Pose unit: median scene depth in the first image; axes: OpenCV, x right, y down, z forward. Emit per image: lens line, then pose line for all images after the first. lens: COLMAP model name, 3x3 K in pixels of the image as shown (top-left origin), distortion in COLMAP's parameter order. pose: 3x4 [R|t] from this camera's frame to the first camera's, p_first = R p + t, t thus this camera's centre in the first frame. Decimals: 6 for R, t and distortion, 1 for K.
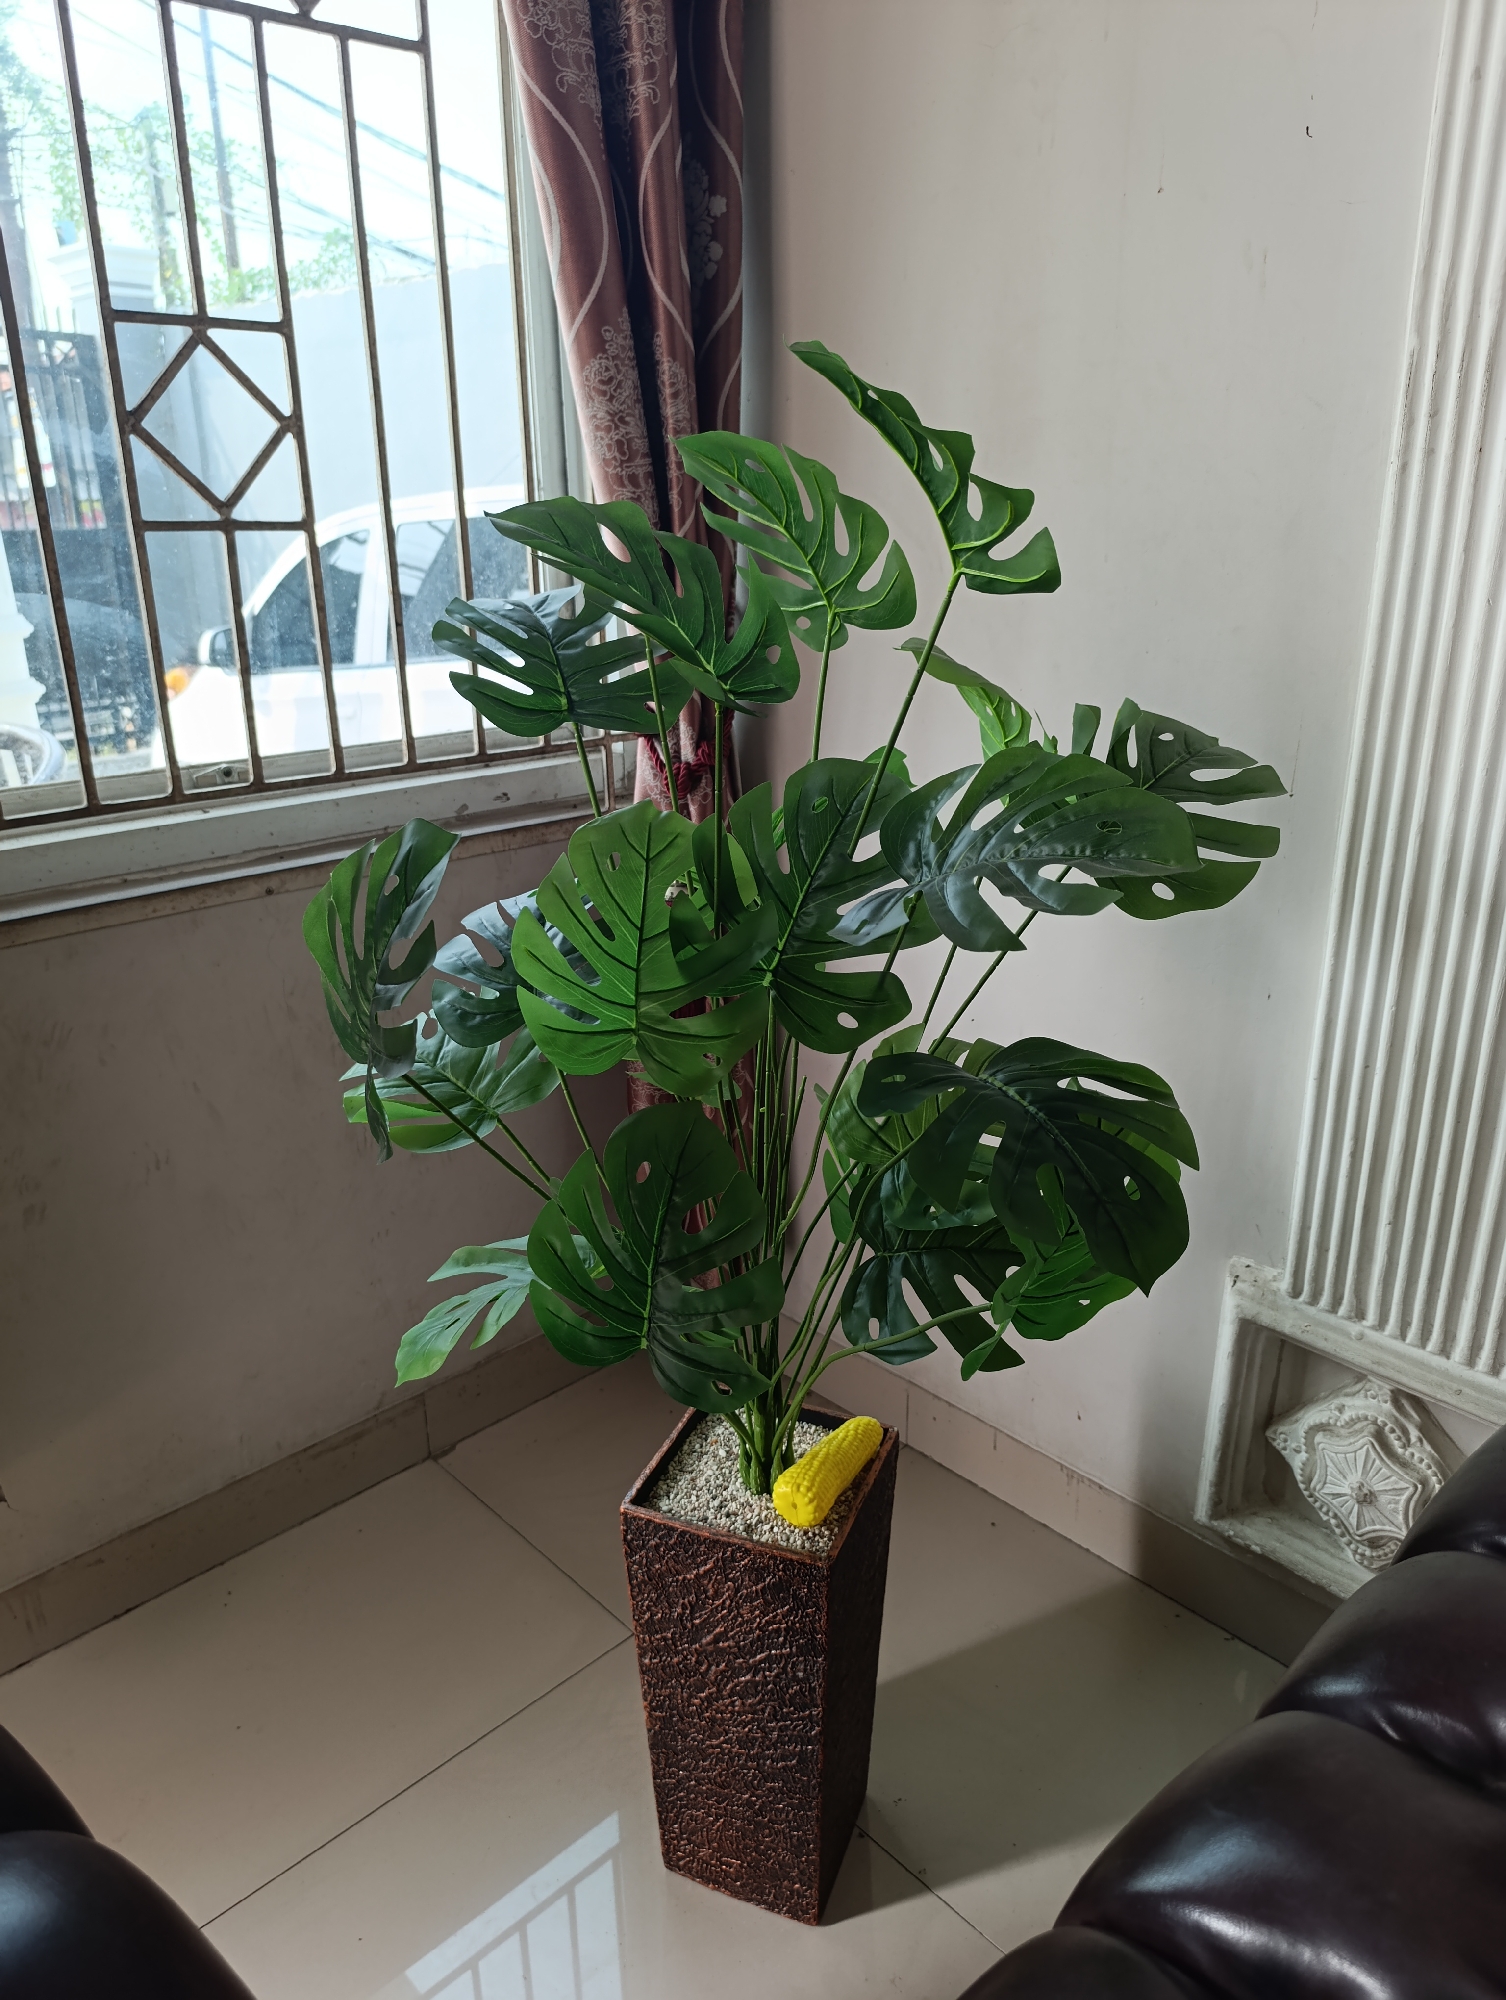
lens RADIAL K [[1394.3, 0, 753.0], [0, 1394.3, 1000.0], [0, 0, 1]] dist [0.052362, -0.063186]
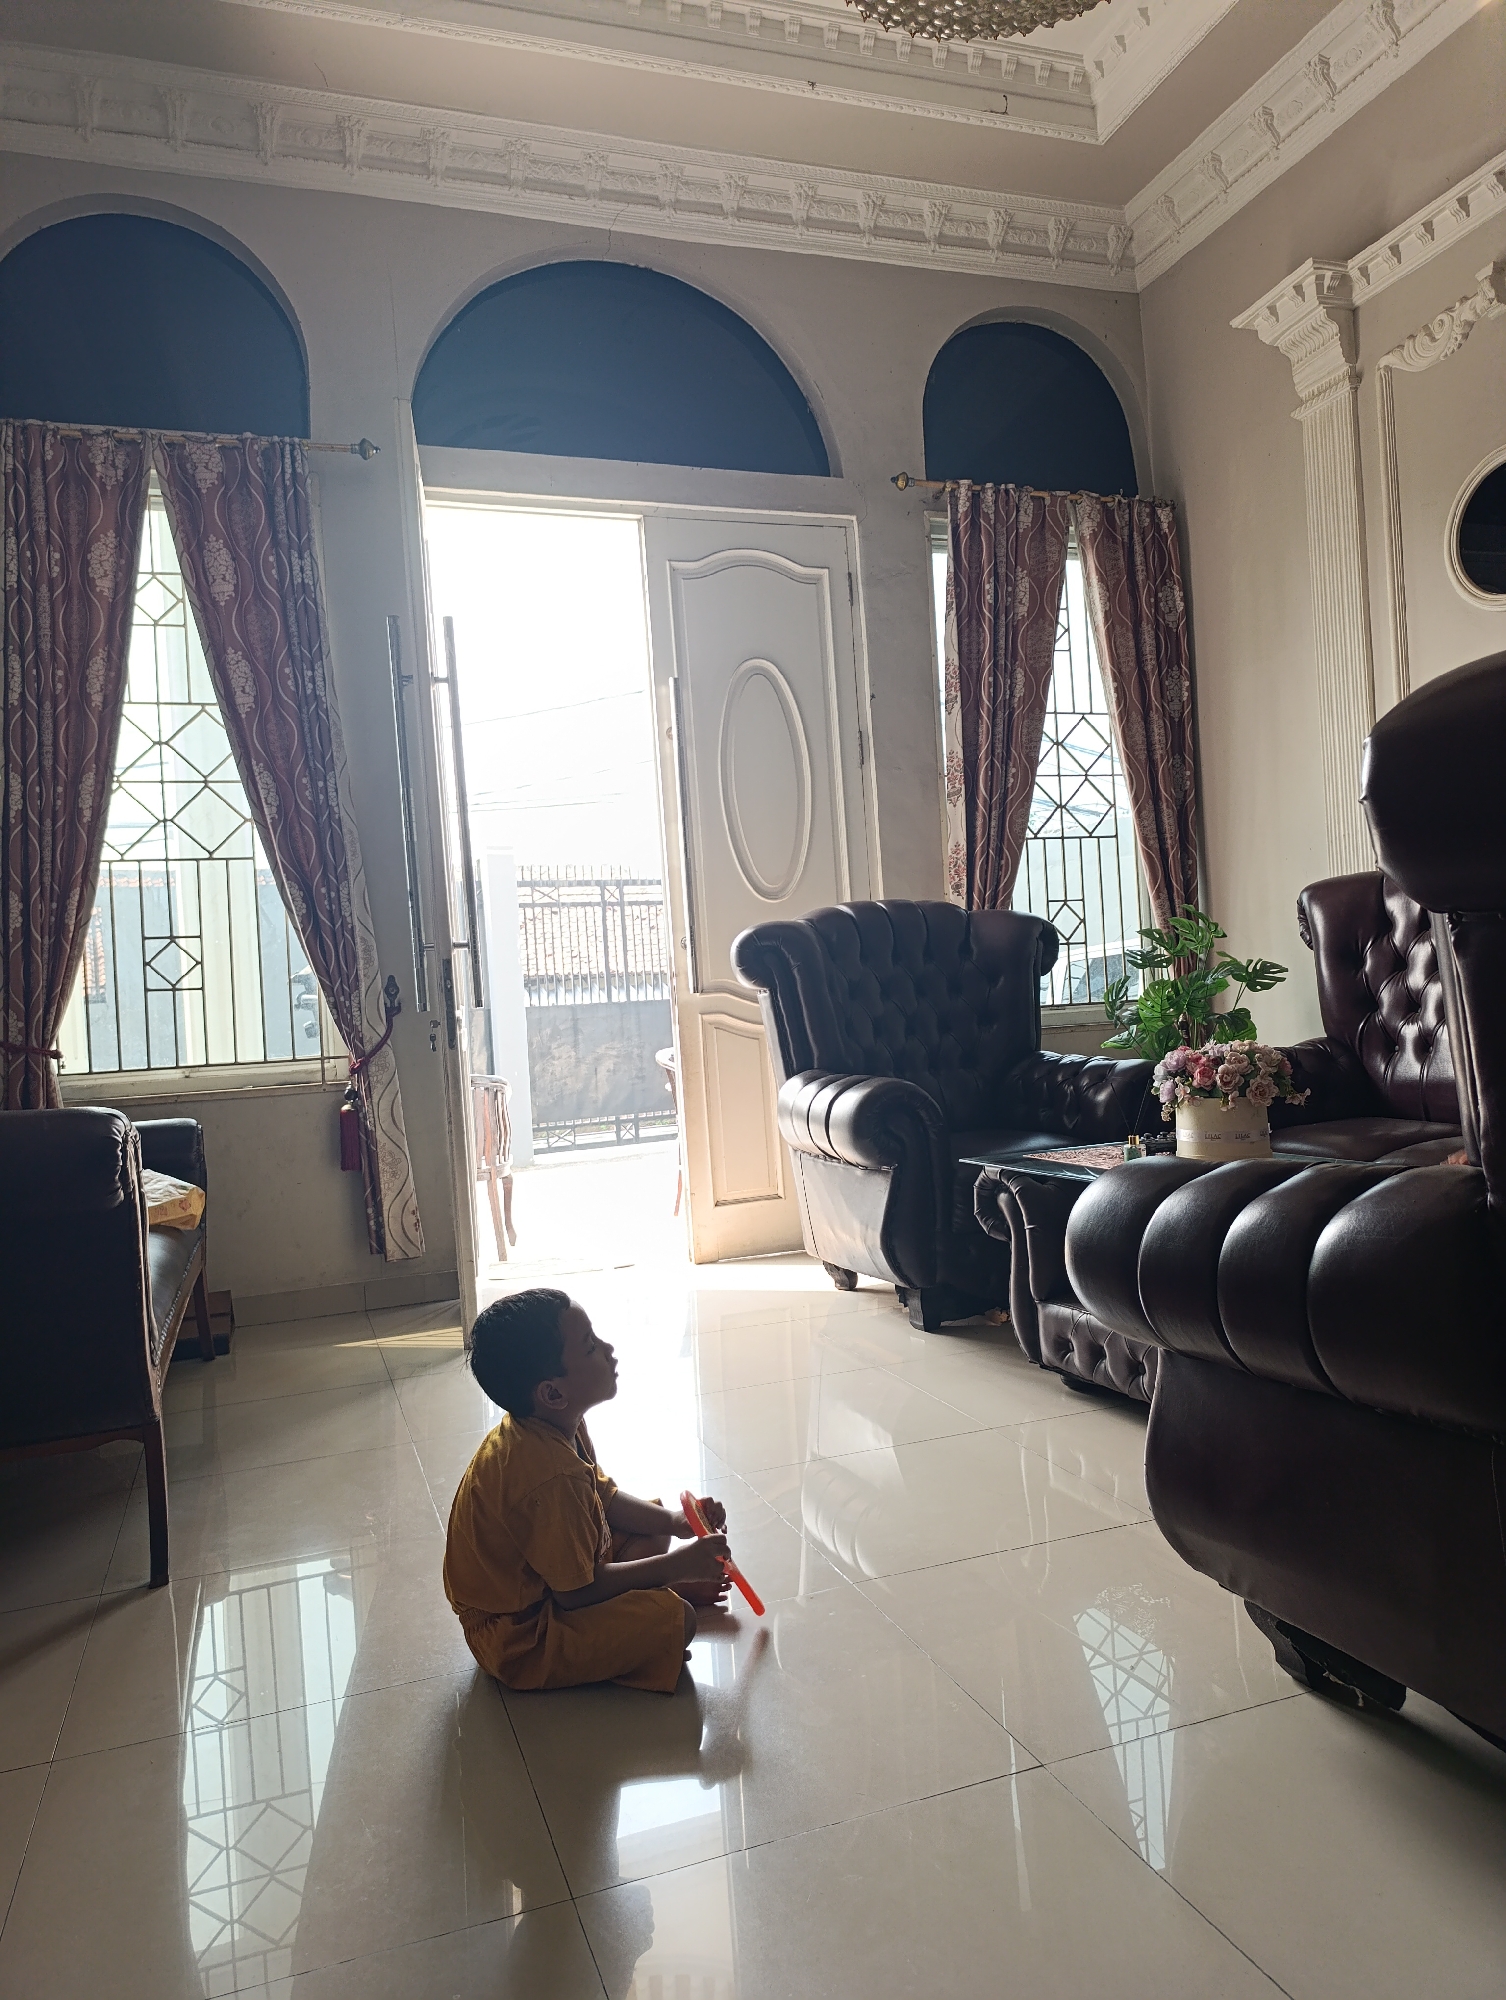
lens RADIAL K [[1394.3, 0, 753.0], [0, 1394.3, 1000.0], [0, 0, 1]] dist [0.052362, -0.063186]
pose [[0.912765, -0.046144, -0.405869, 0.478369], [-0.085346, 0.950127, -0.299957, 1.211127], [0.399469, 0.308429, 0.863305, -3.072836]]
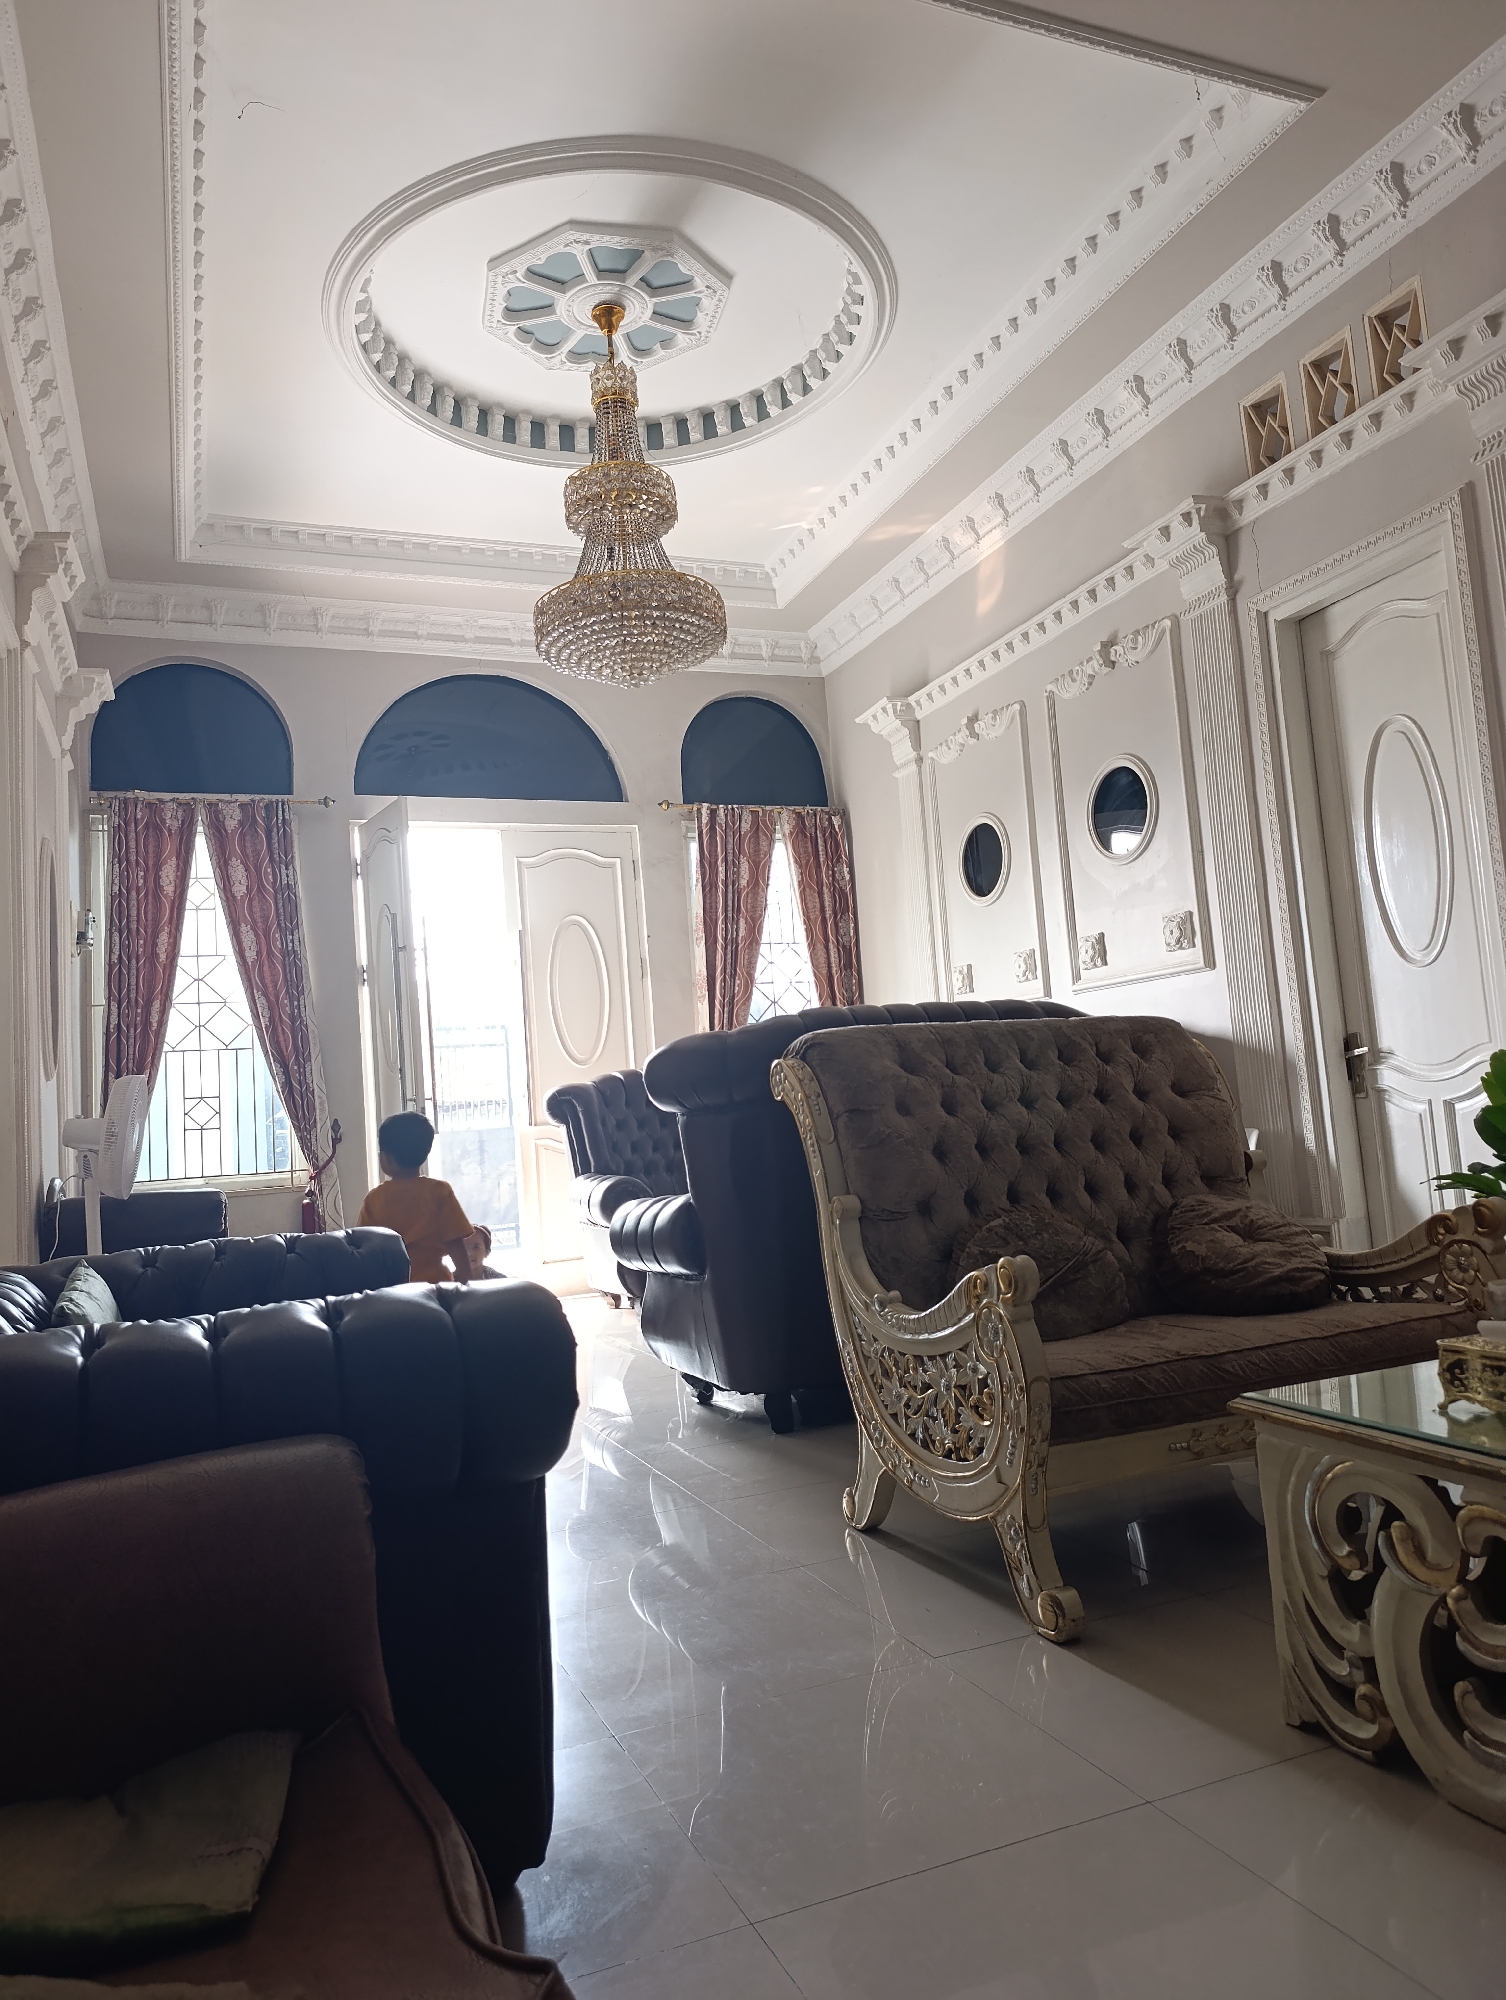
lens RADIAL K [[1364.8, 0, 747.1], [0, 1364.8, 993.5], [0, 0, 1]] dist [0.049658, -0.050778]
pose [[0.930794, -0.087074, -0.355021, 1.741126], [-0.062219, 0.919305, -0.388597, 1.743906], [0.360209, 0.383793, 0.850266, -4.674570]]
